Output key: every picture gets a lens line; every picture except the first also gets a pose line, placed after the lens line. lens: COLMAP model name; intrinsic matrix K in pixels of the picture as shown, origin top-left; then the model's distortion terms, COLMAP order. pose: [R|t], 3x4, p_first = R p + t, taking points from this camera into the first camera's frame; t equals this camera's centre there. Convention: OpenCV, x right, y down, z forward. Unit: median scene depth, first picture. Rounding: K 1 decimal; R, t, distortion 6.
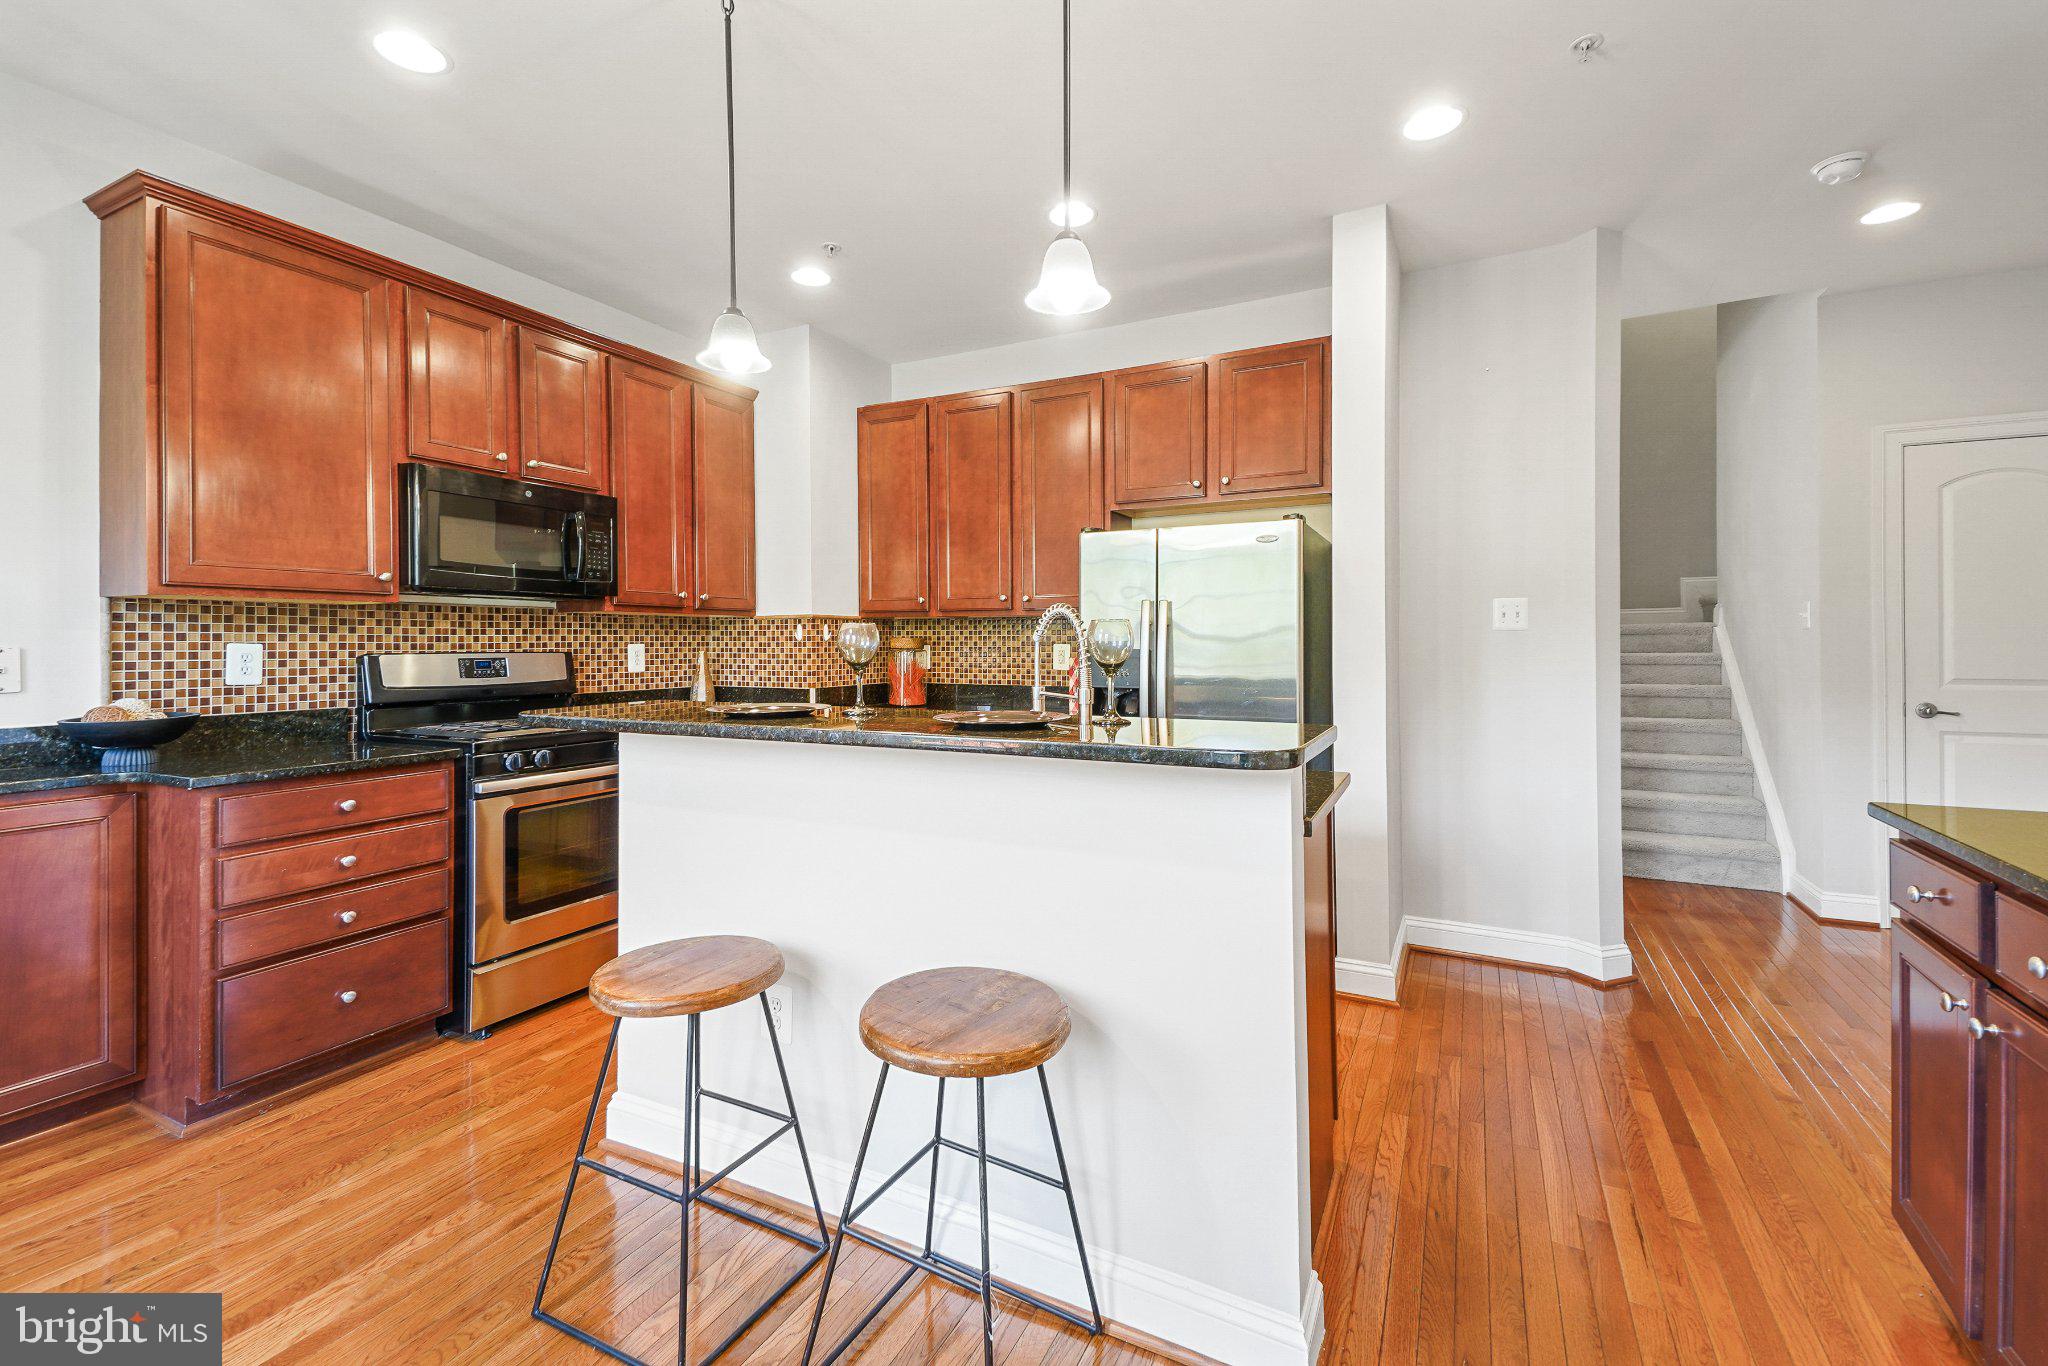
lens RADIAL K [[887.9, 0, 1027.1], [0, 887.9, 646.7], [0, 0, 1]] dist [0.012897, -0.000060]
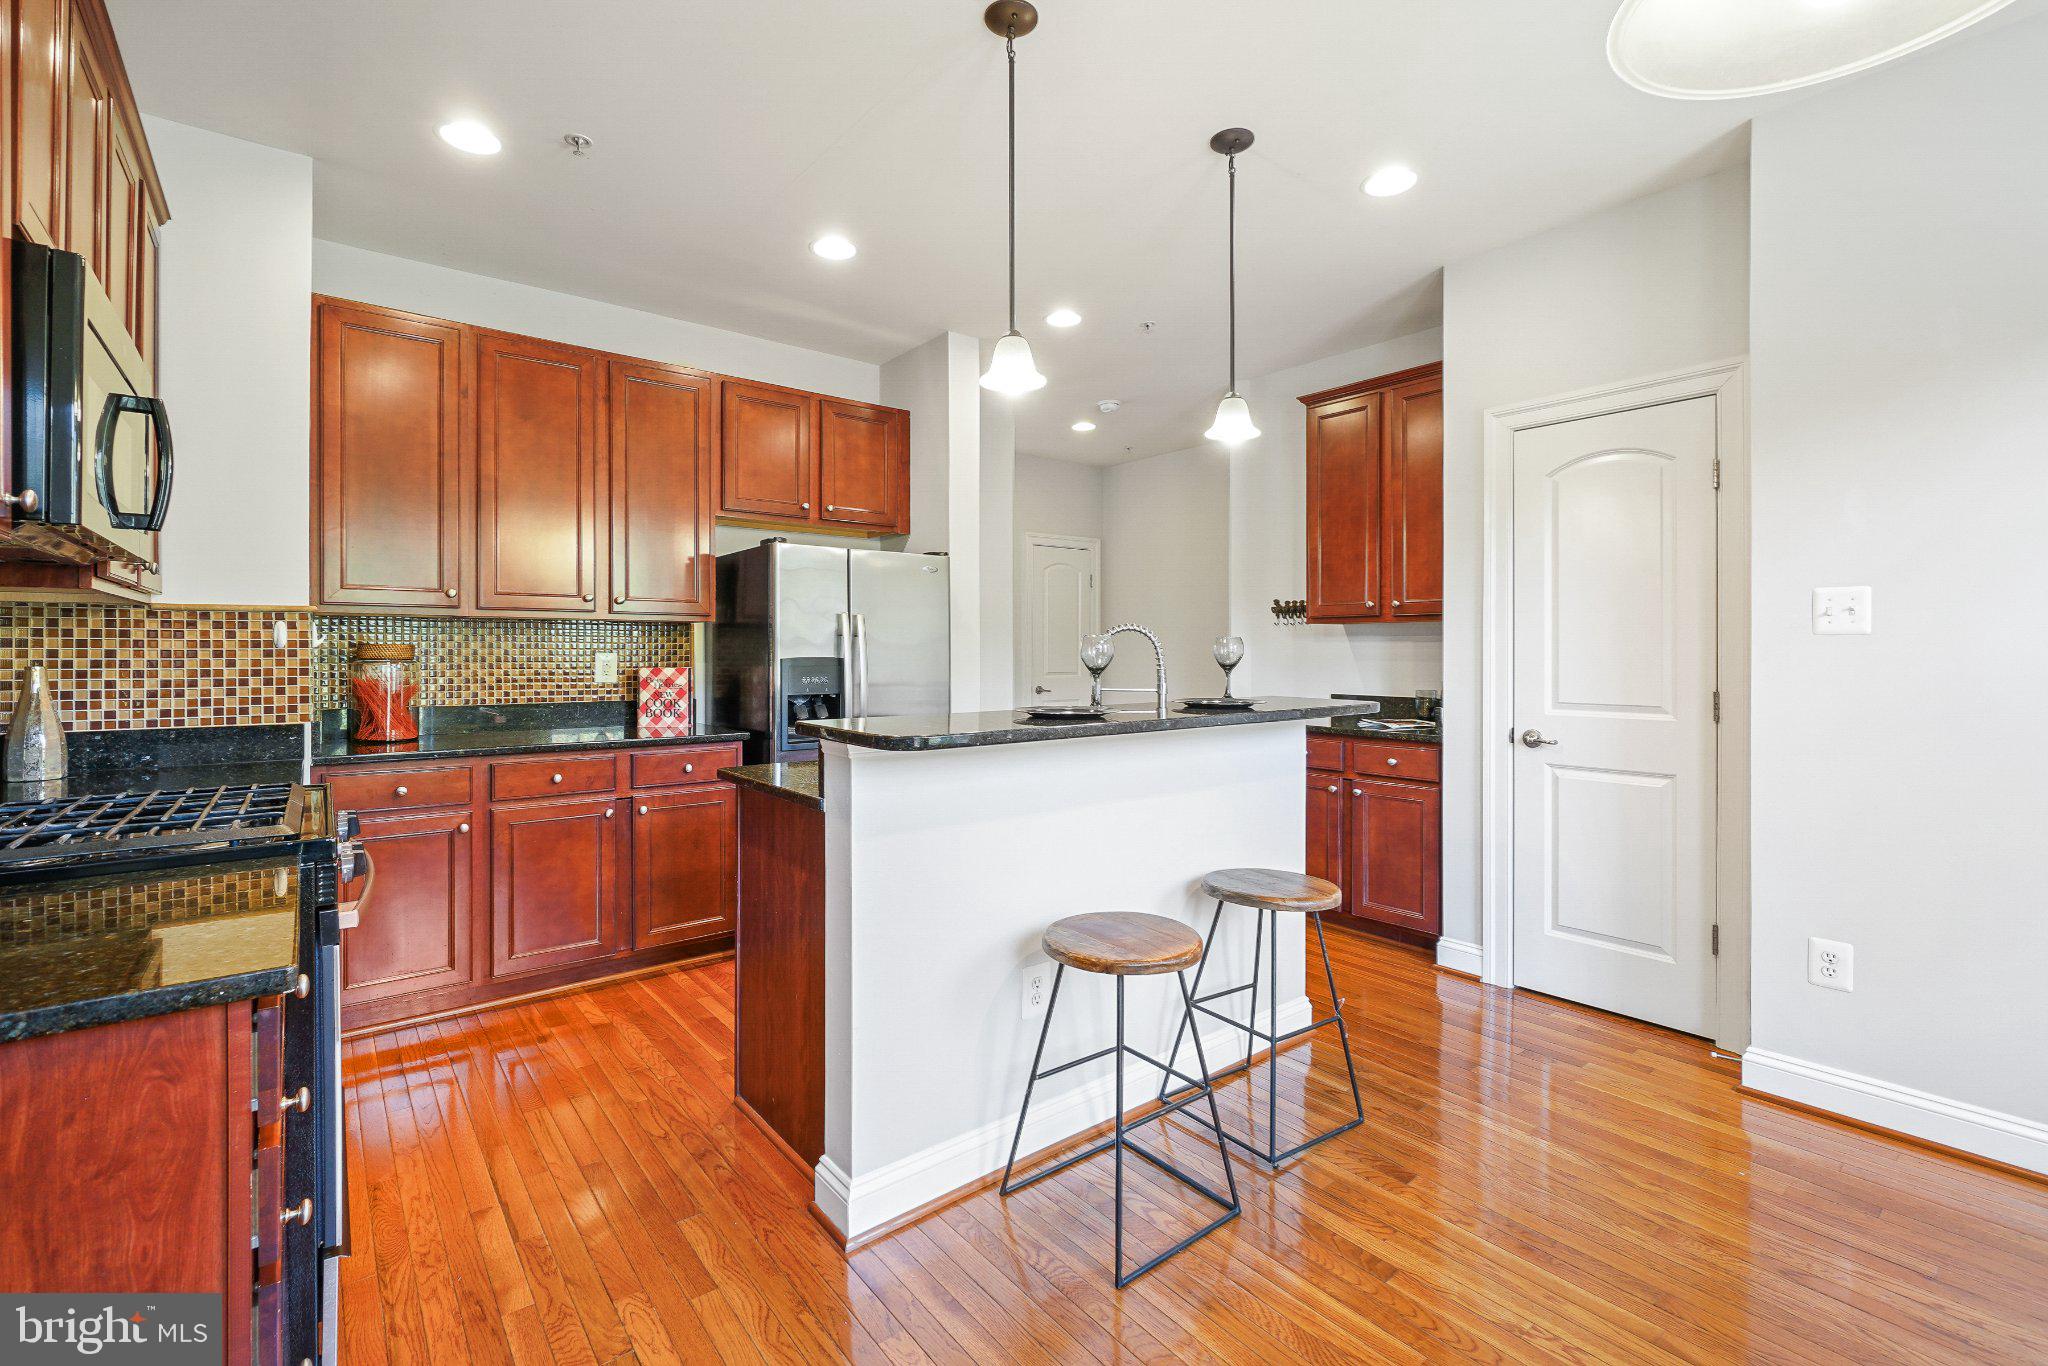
lens RADIAL K [[895.6, 0, 1021.3], [0, 895.6, 659.6], [0, 0, 1]] dist [-0.004331, -0.000340]
pose [[0.420527, -0.006700, 0.907255, -0.735454], [0.001562, 0.999977, 0.006661, -0.001948], [-0.907278, -0.001383, 0.420528, 0.314968]]
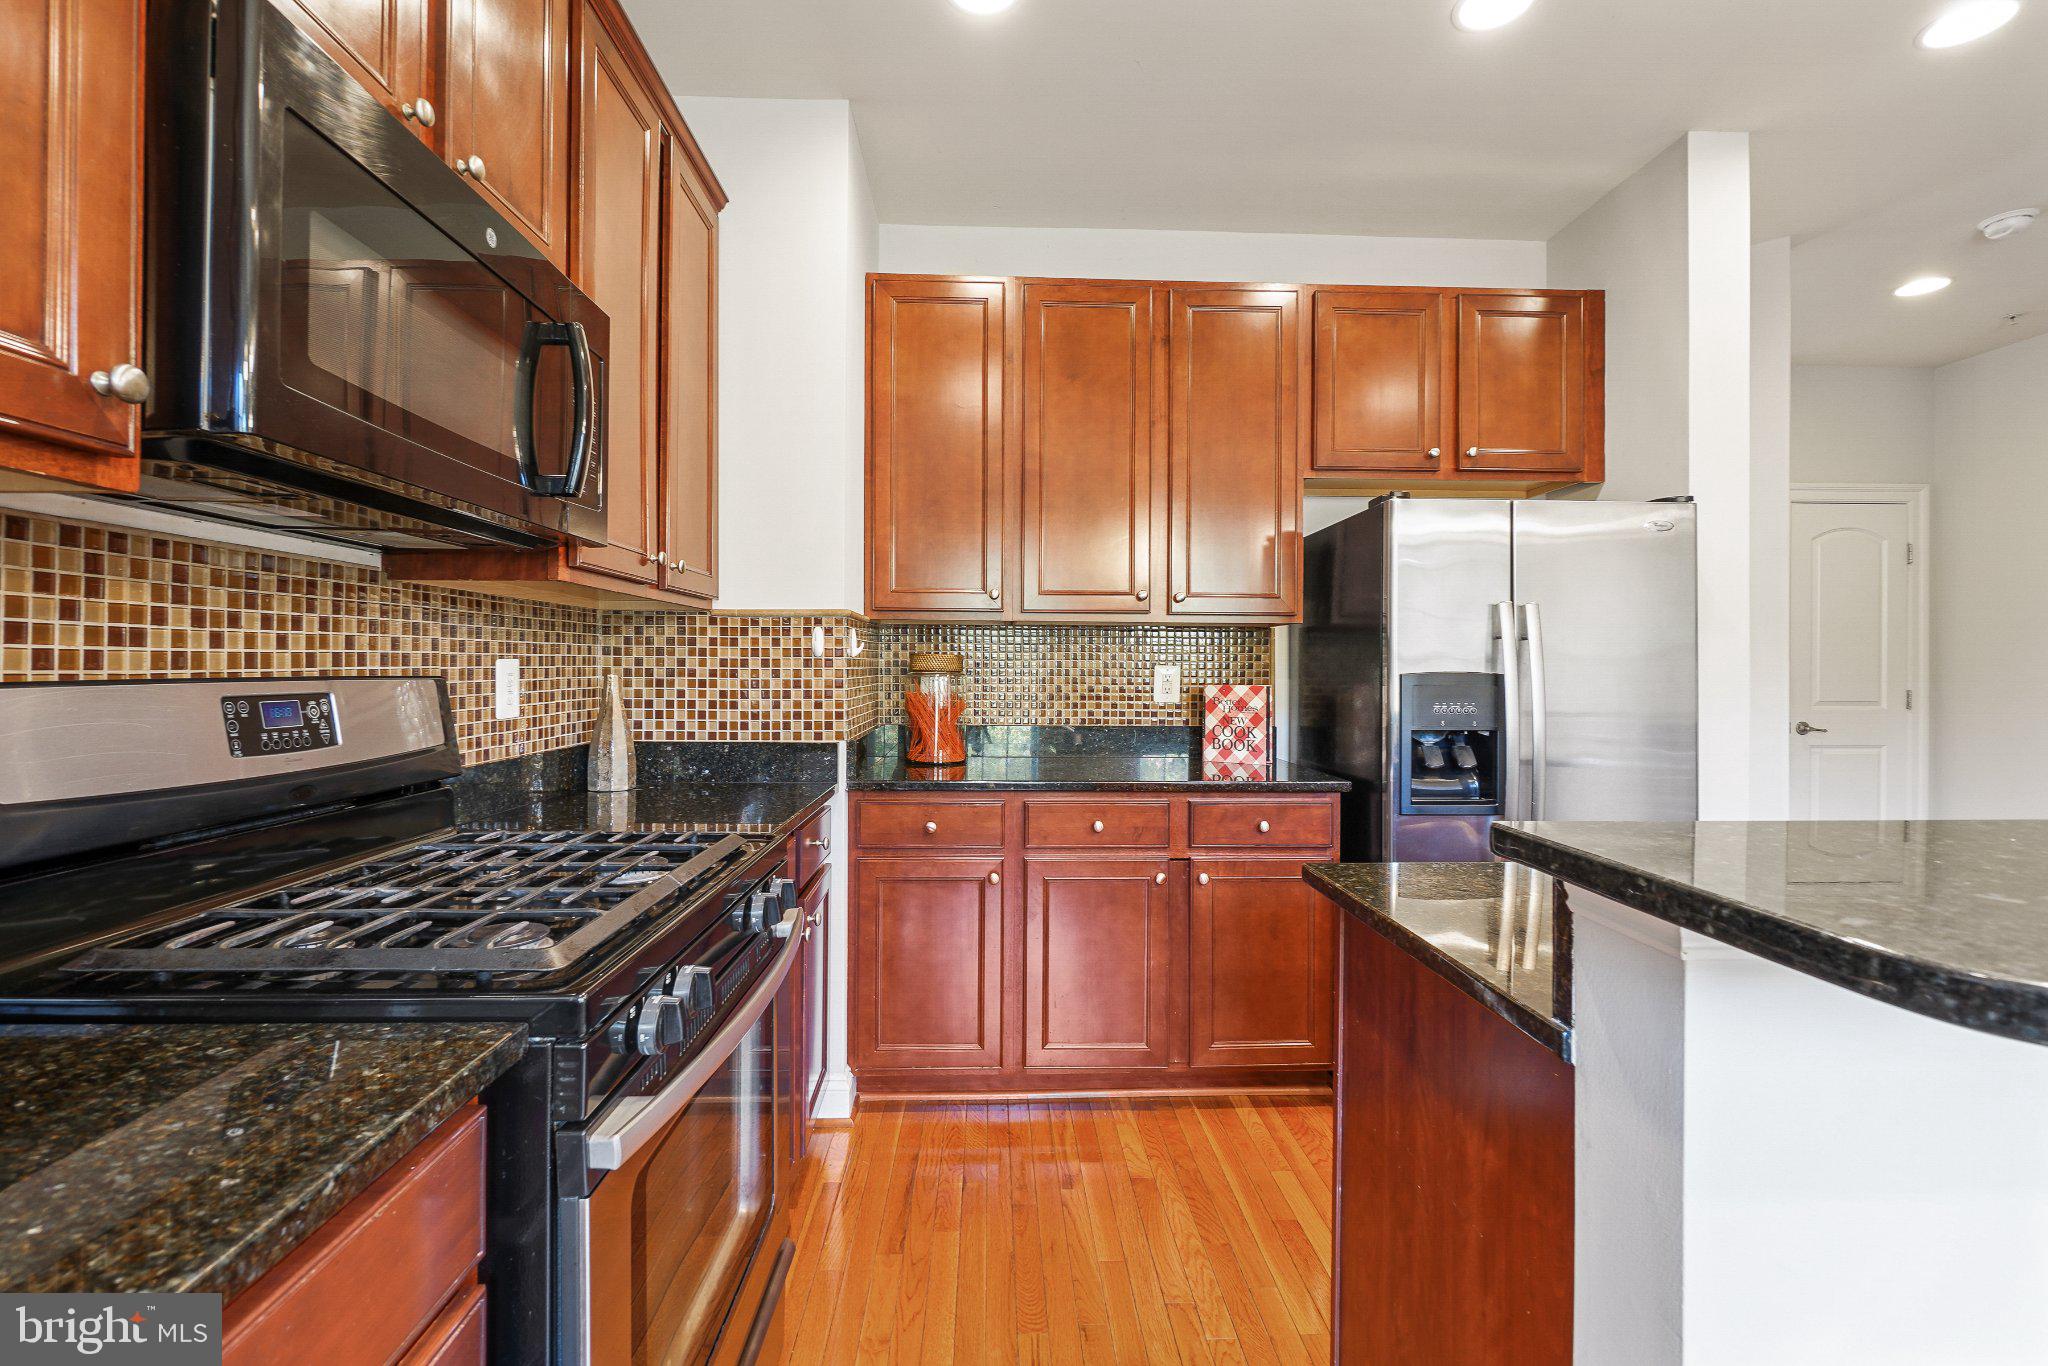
lens RADIAL K [[895.6, 0, 1021.3], [0, 895.6, 659.6], [0, 0, 1]] dist [-0.004331, -0.000340]
pose [[0.877069, 0.010145, 0.480258, -0.501662], [-0.004962, 0.999915, -0.012060, 0.001865], [-0.480339, 0.008194, 0.877045, 0.536098]]
